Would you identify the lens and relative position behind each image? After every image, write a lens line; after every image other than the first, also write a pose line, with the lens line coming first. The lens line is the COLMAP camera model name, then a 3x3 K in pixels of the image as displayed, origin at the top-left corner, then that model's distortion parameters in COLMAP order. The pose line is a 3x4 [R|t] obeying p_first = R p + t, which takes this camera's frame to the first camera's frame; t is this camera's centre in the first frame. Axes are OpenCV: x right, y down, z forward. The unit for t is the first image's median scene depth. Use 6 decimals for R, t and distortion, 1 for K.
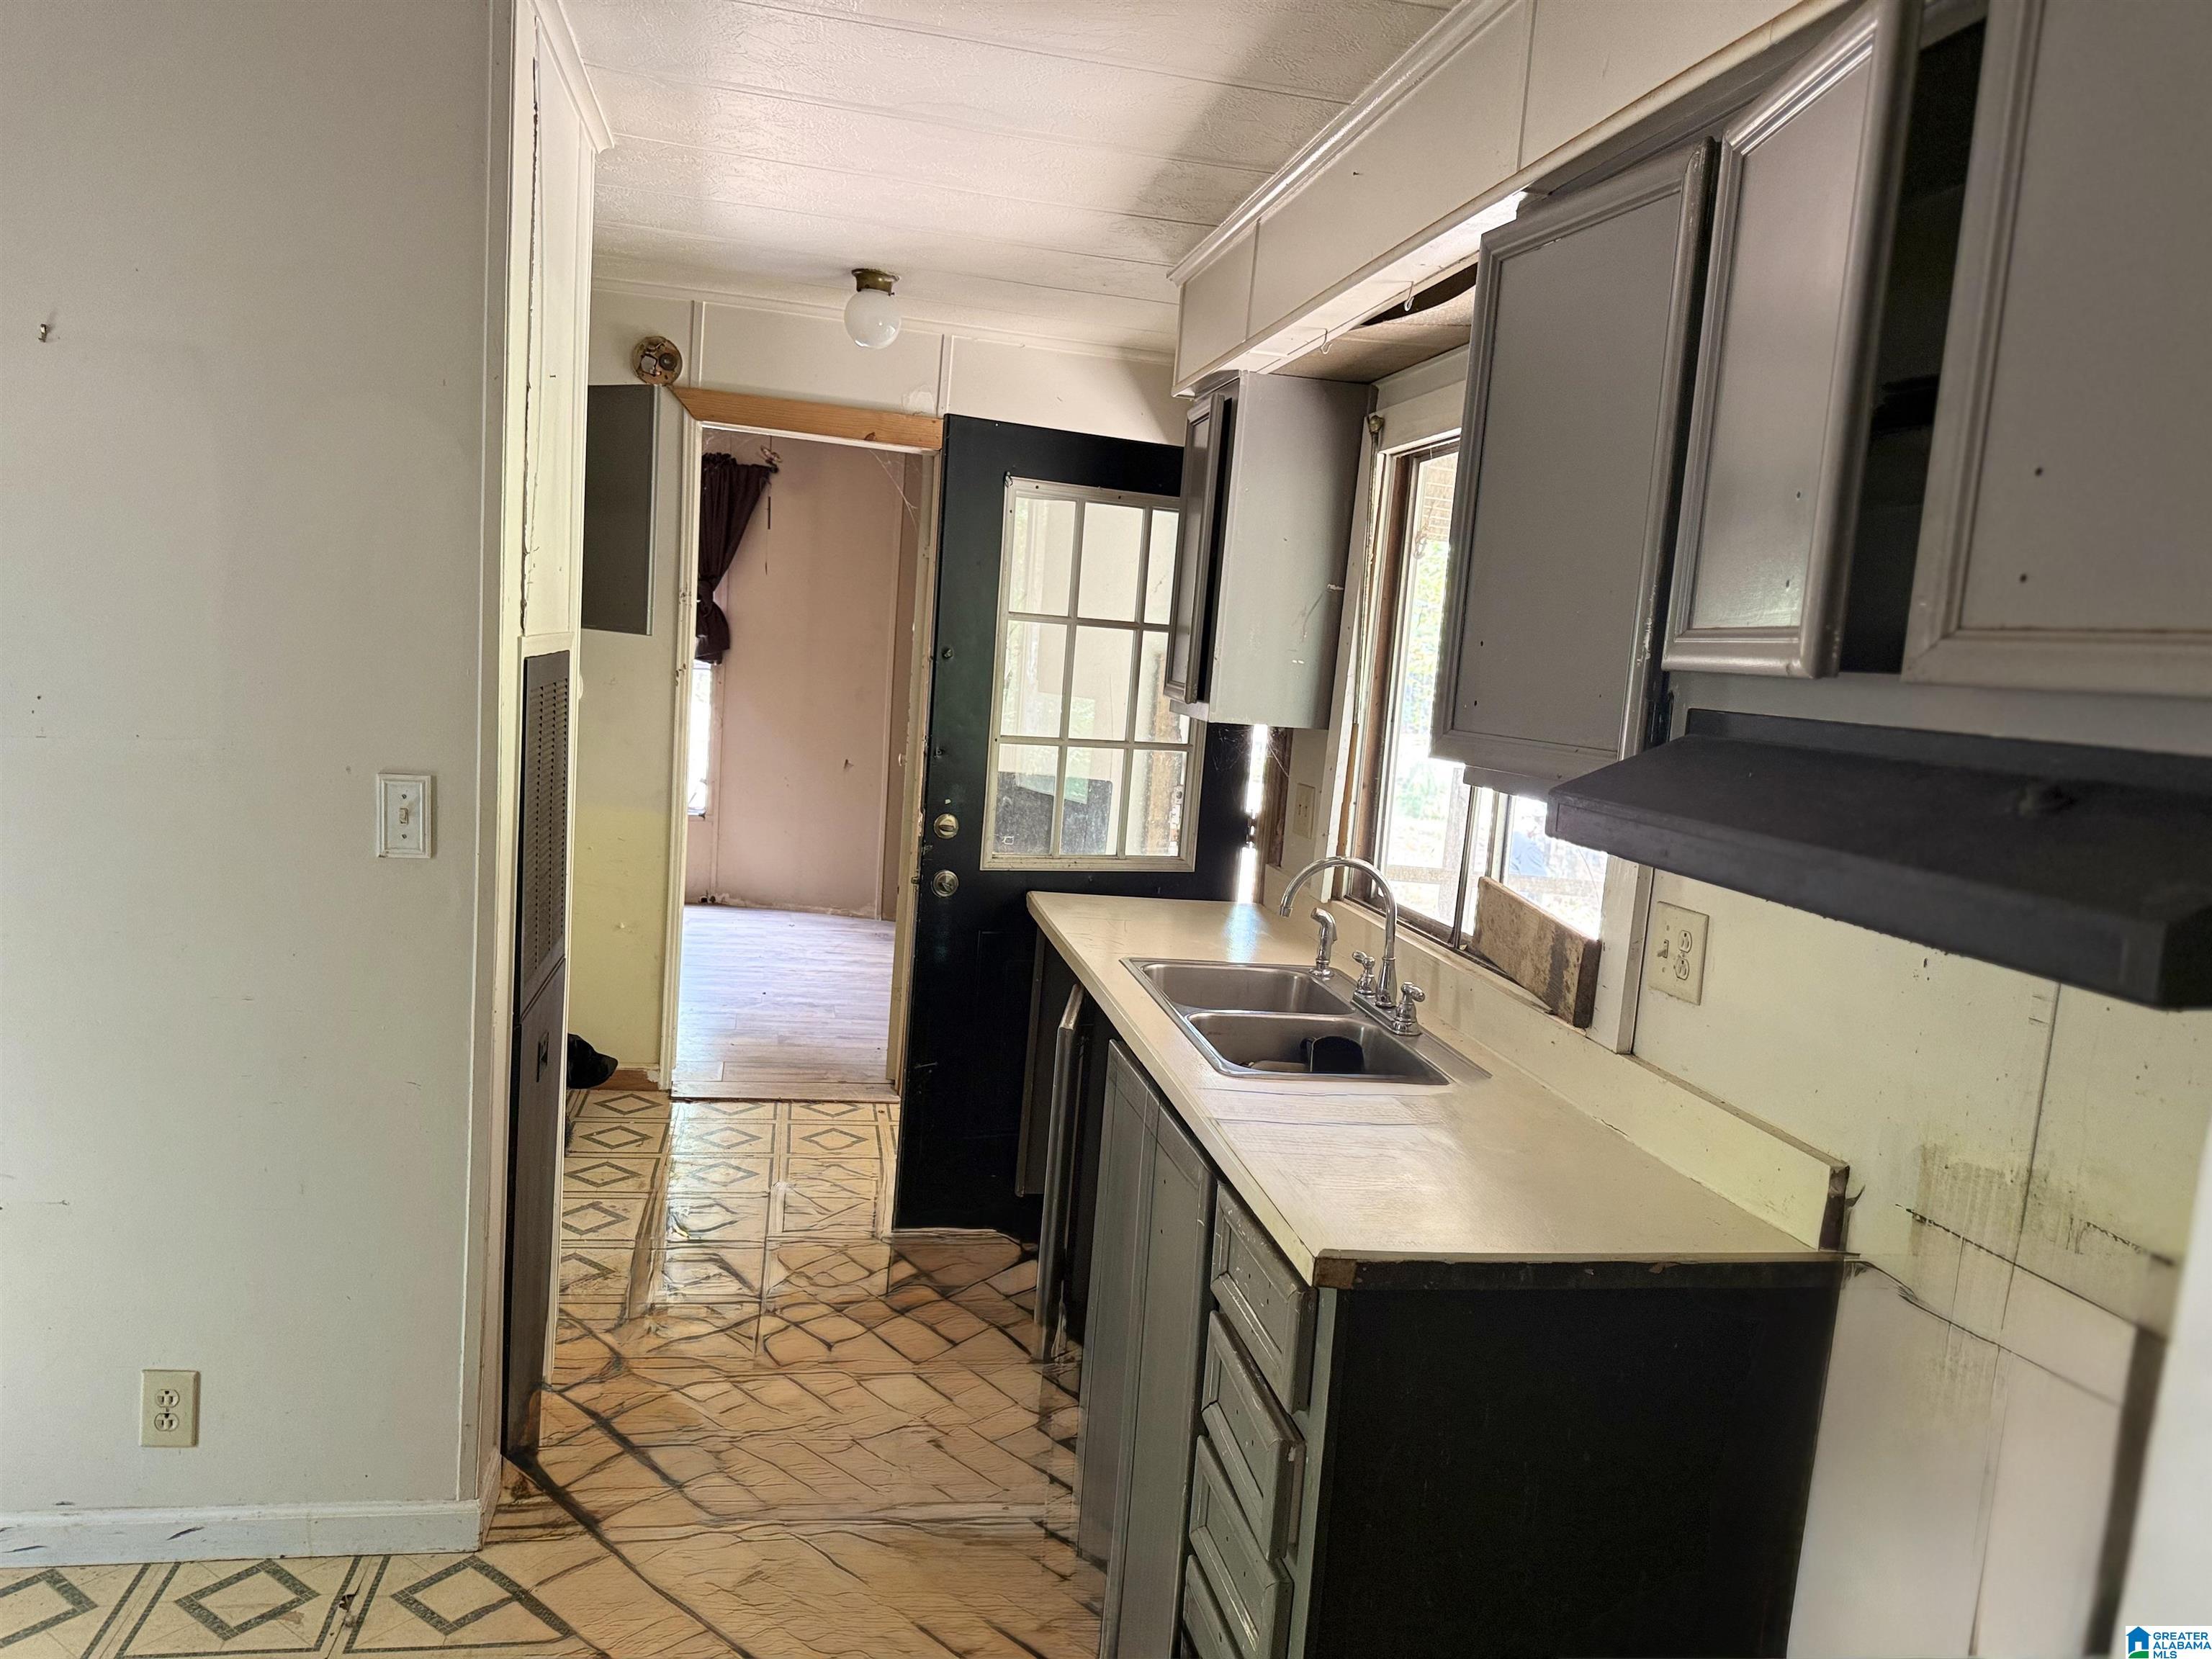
lens RADIAL K [[1554.8, 0, 1094.4], [0, 1554.8, 869.1], [0, 0, 1]] dist [0.065415, -0.051178]
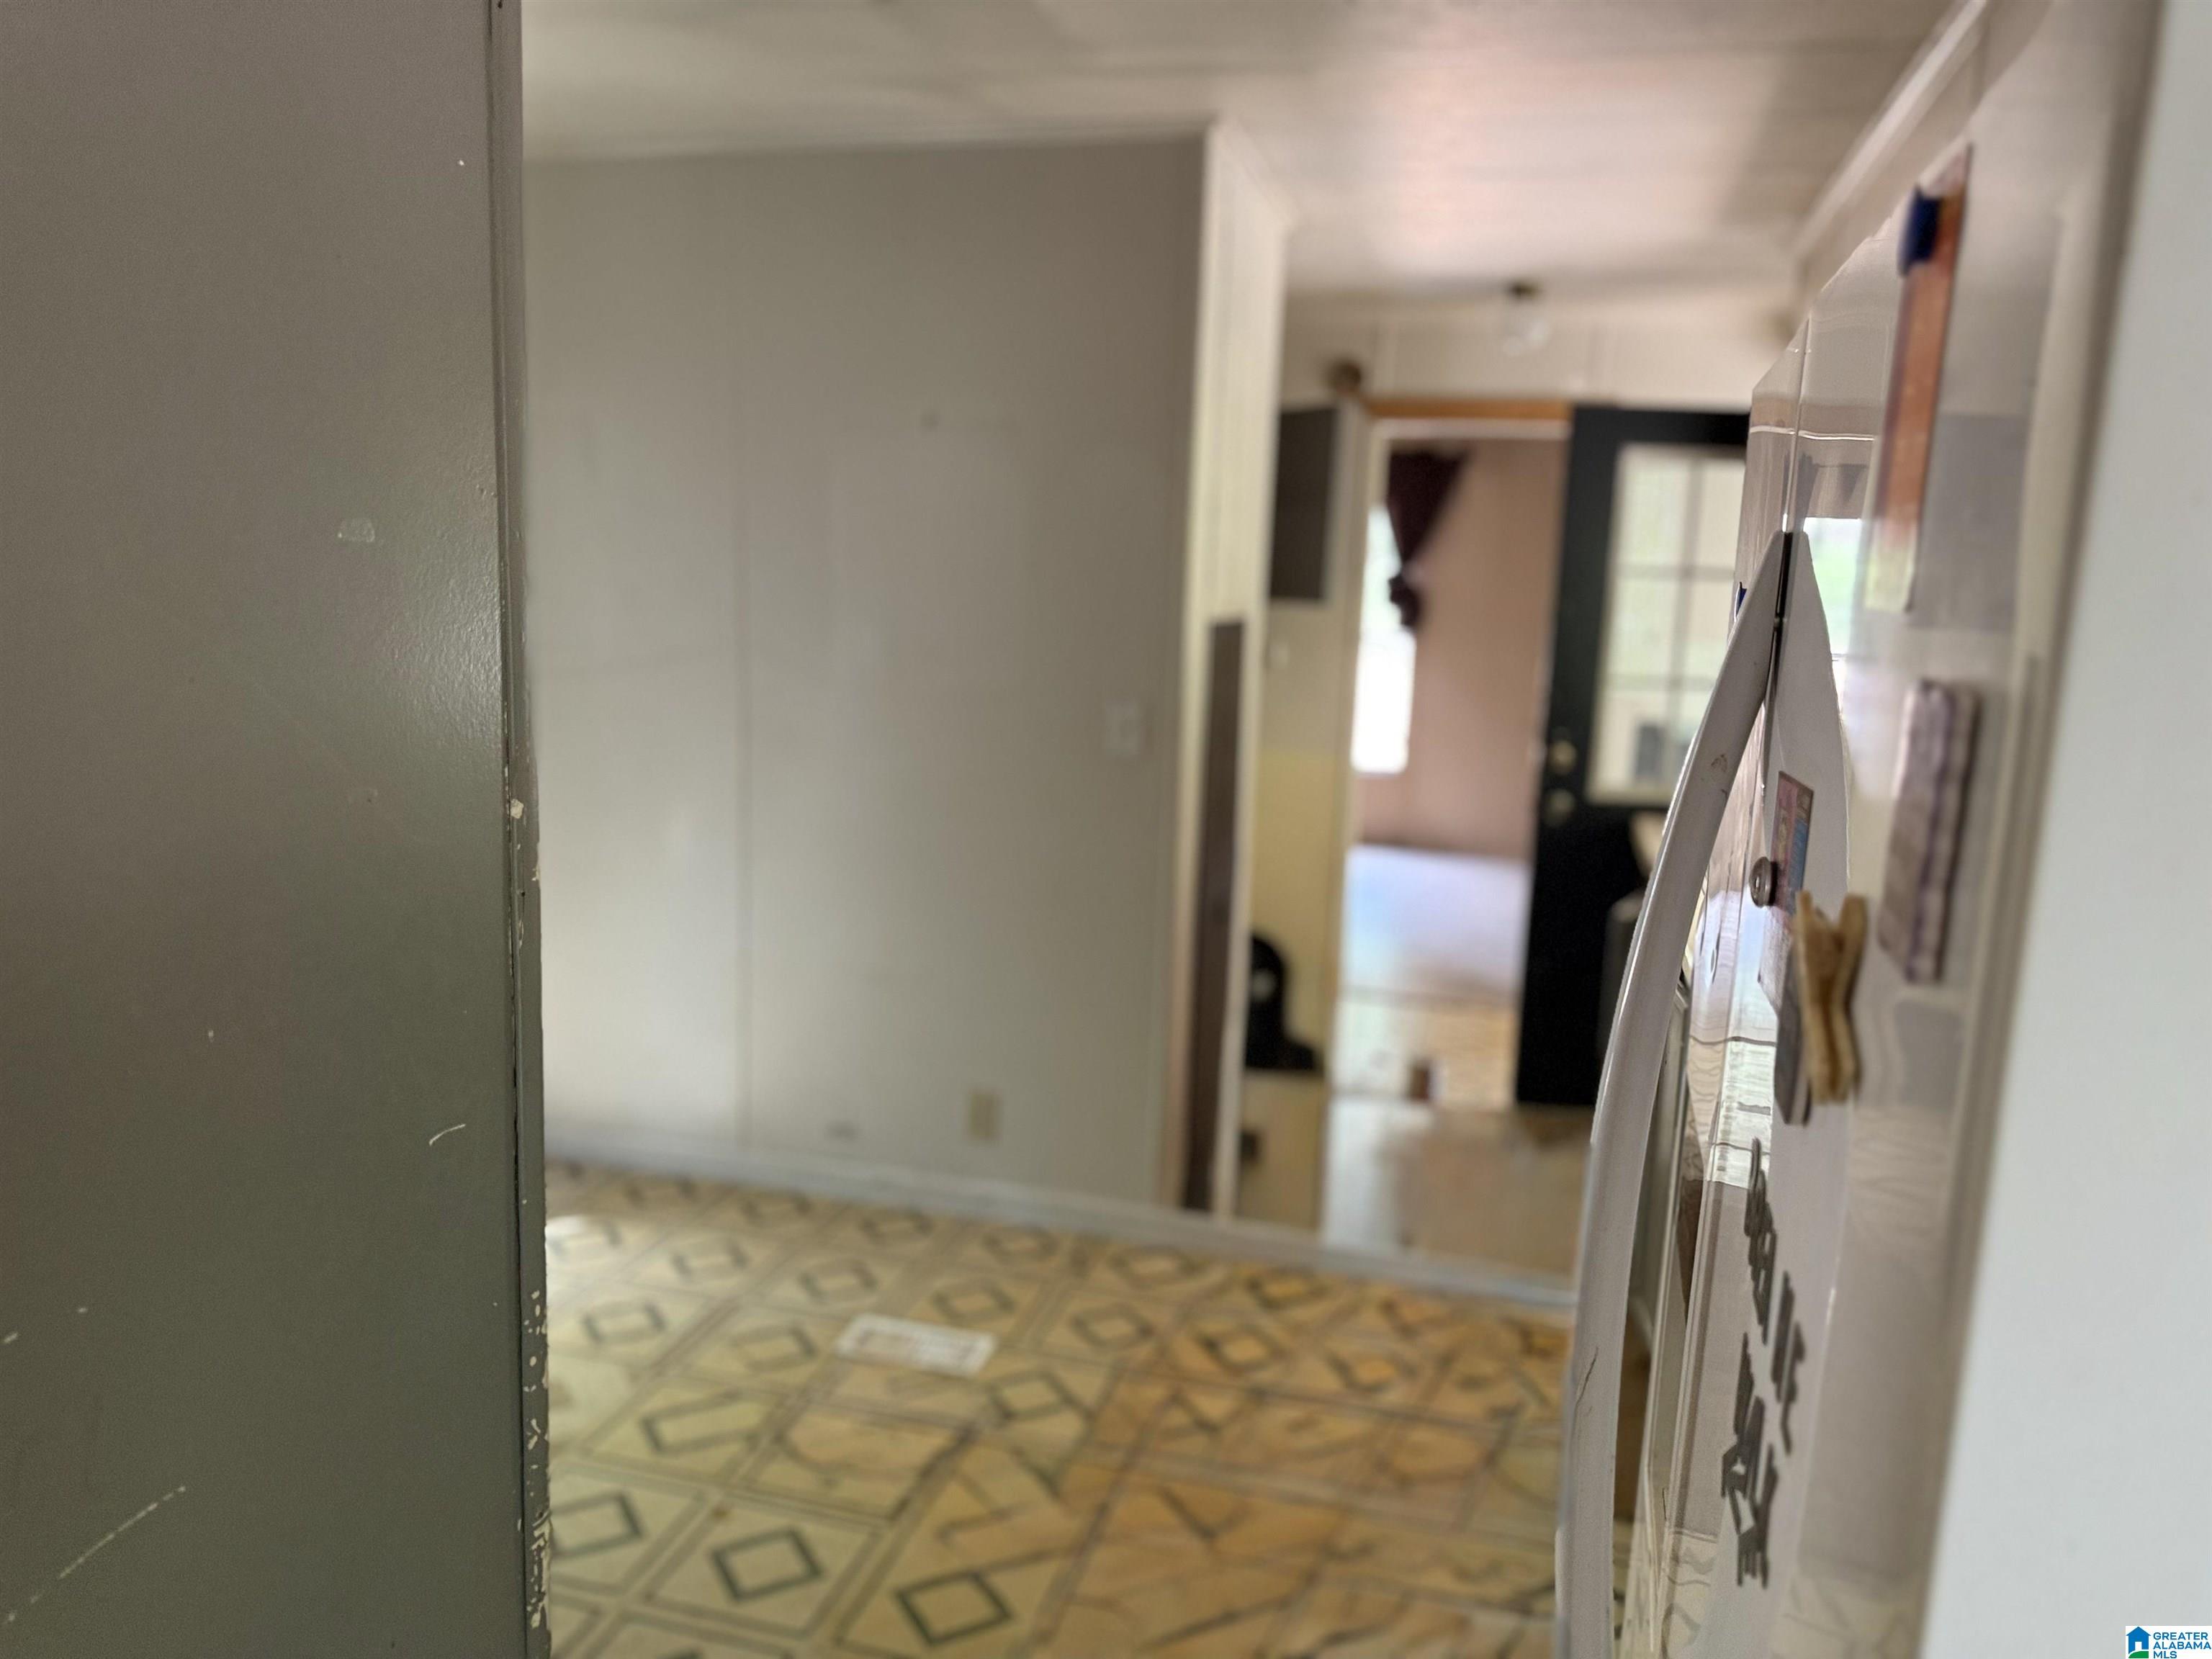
lens RADIAL K [[1519.0, 0, 1097.5], [0, 1519.0, 830.4], [0, 0, 1]] dist [0.051679, -0.069386]
pose [[0.900398, 0.026802, -0.434241, 0.077215], [-0.032290, 0.999465, -0.005265, 0.038121], [0.433868, 0.018762, 0.900781, -0.143569]]
